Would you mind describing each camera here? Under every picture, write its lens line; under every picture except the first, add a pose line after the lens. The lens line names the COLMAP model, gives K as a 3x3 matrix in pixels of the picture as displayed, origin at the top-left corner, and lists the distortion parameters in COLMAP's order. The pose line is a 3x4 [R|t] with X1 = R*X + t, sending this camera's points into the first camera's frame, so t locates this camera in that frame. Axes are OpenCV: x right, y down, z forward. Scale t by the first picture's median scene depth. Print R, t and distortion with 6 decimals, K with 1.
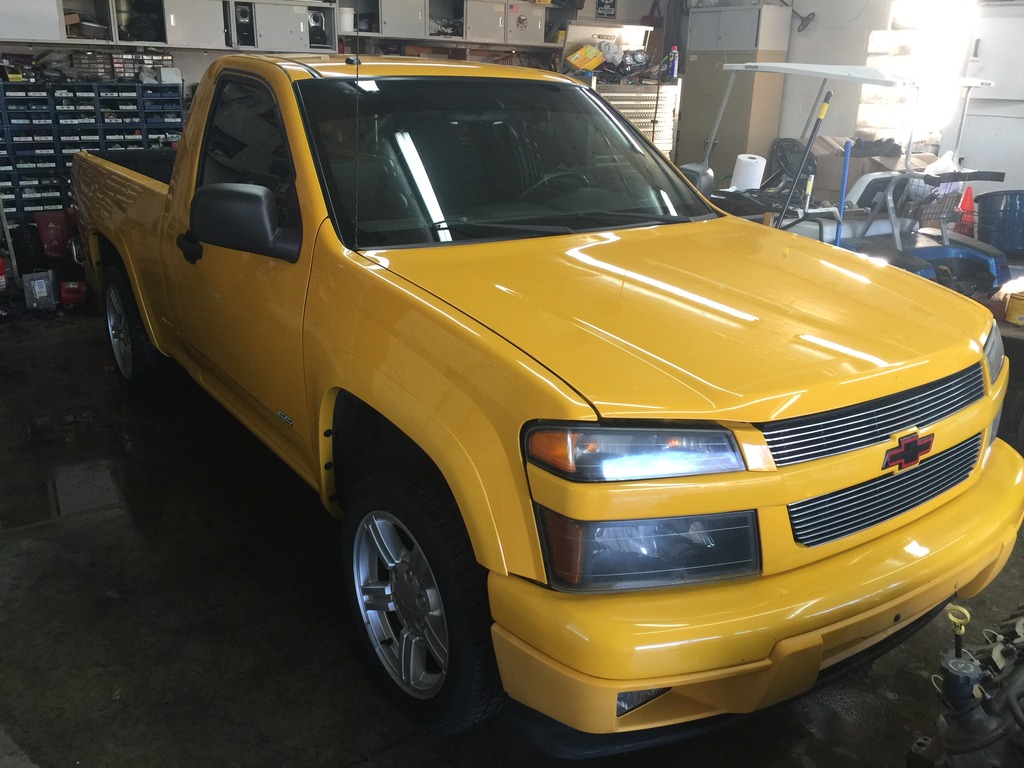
lens RADIAL K [[869.7, 0, 511.3], [0, 869.7, 381.1], [0, 0, 1]] dist [0.075515, -0.095201]
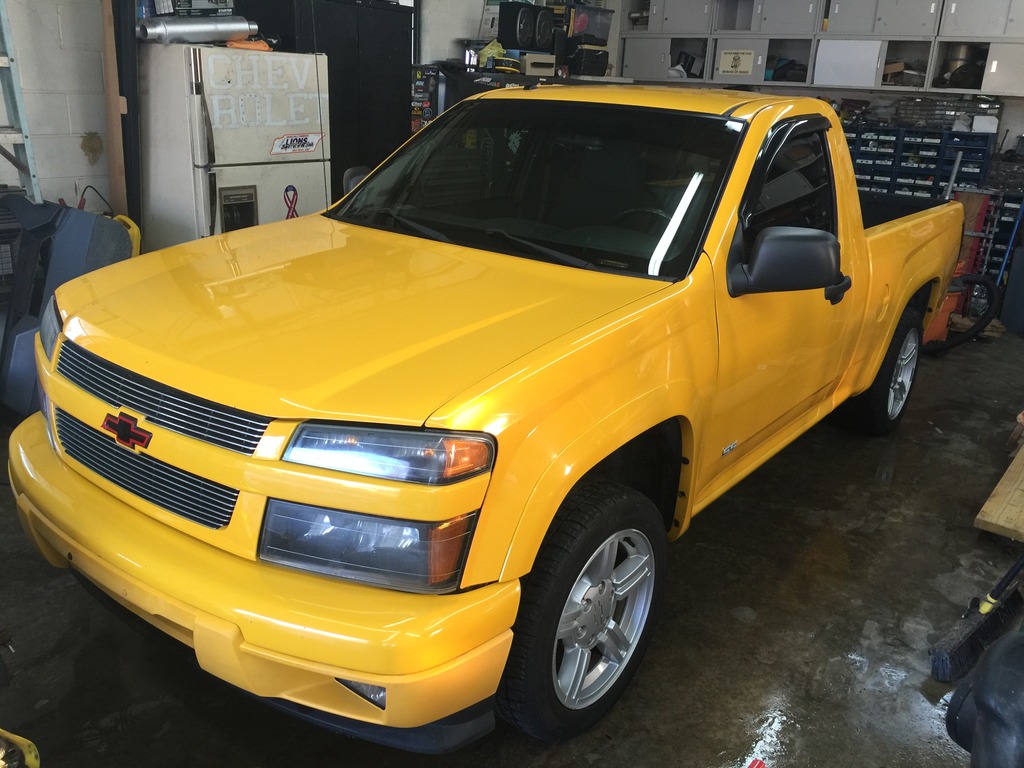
lens RADIAL K [[869.7, 0, 511.2], [0, 869.7, 385.4], [0, 0, 1]] dist [0.075515, -0.095201]
pose [[0.310290, 0.303805, -0.900790, 0.411370], [-0.356157, 0.915697, 0.186150, -0.088645], [0.881404, 0.263062, 0.392334, 0.264670]]
